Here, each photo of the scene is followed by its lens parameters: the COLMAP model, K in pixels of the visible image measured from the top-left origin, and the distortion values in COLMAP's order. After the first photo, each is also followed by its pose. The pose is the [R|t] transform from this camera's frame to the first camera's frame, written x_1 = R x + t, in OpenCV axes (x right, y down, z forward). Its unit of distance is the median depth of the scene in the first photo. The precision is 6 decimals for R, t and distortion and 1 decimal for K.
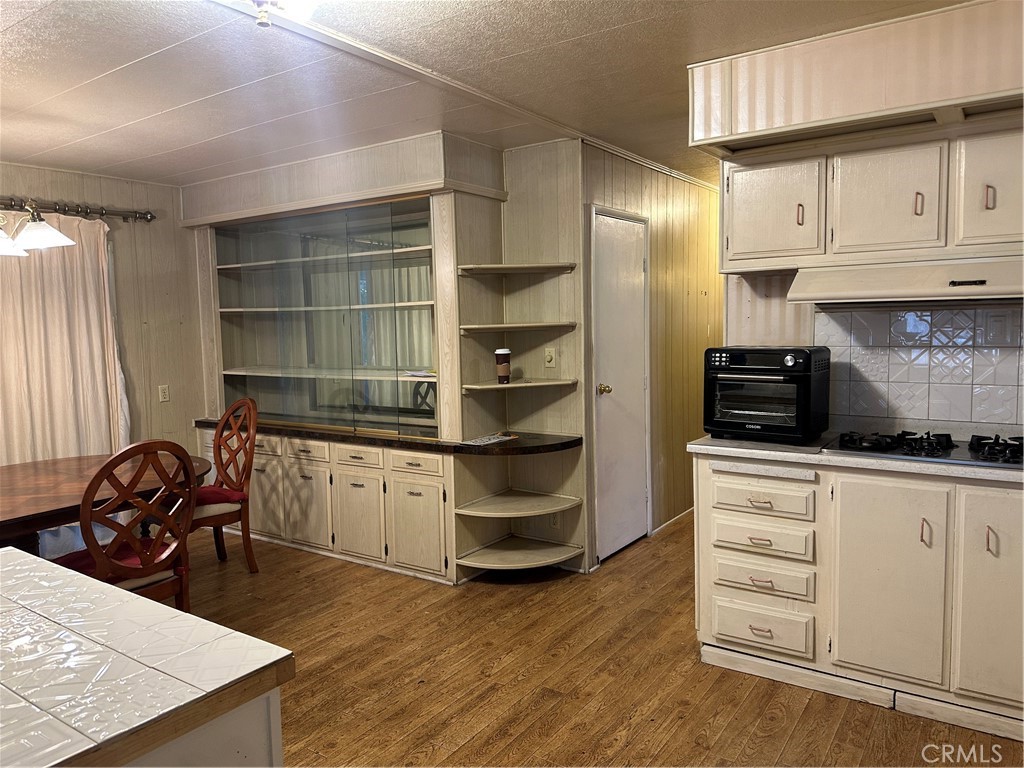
lens RADIAL K [[705.5, 0, 518.7], [0, 705.5, 381.9], [0, 0, 1]] dist [0.046453, -0.078785]
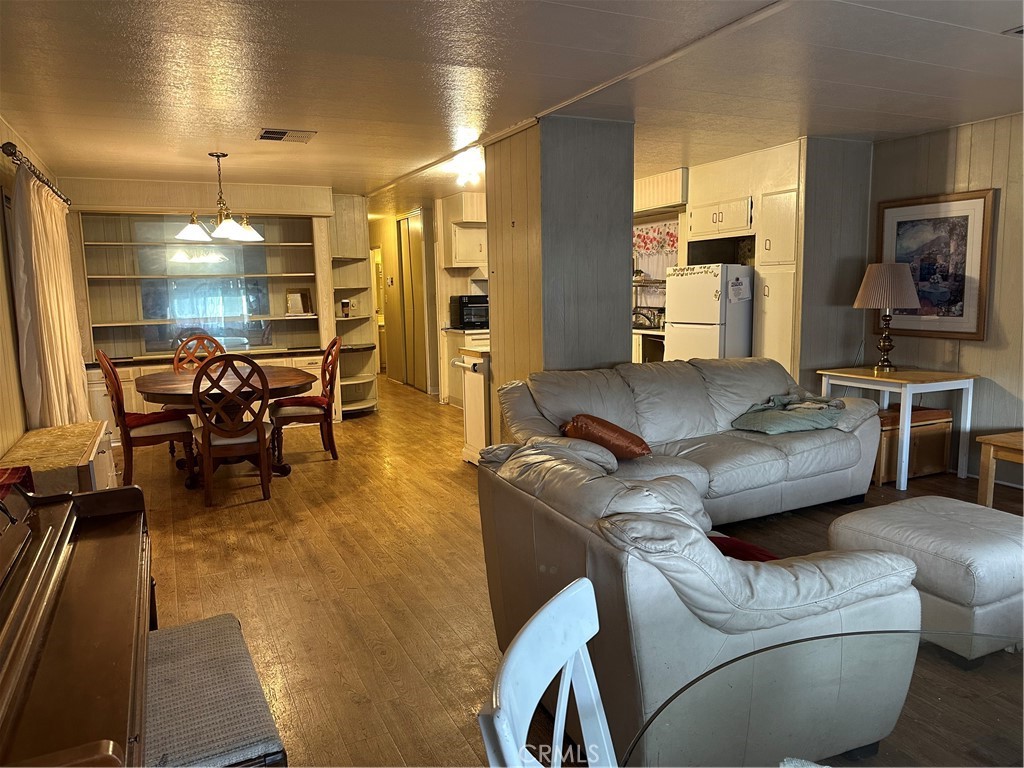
lens RADIAL K [[705.5, 0, 501.1], [0, 705.5, 390.2], [0, 0, 1]] dist [0.046453, -0.078785]
pose [[0.507465, -0.116636, 0.853742, -2.015242], [0.084112, 0.992770, 0.085634, 0.094610], [-0.857557, 0.028353, 0.513606, -0.494846]]
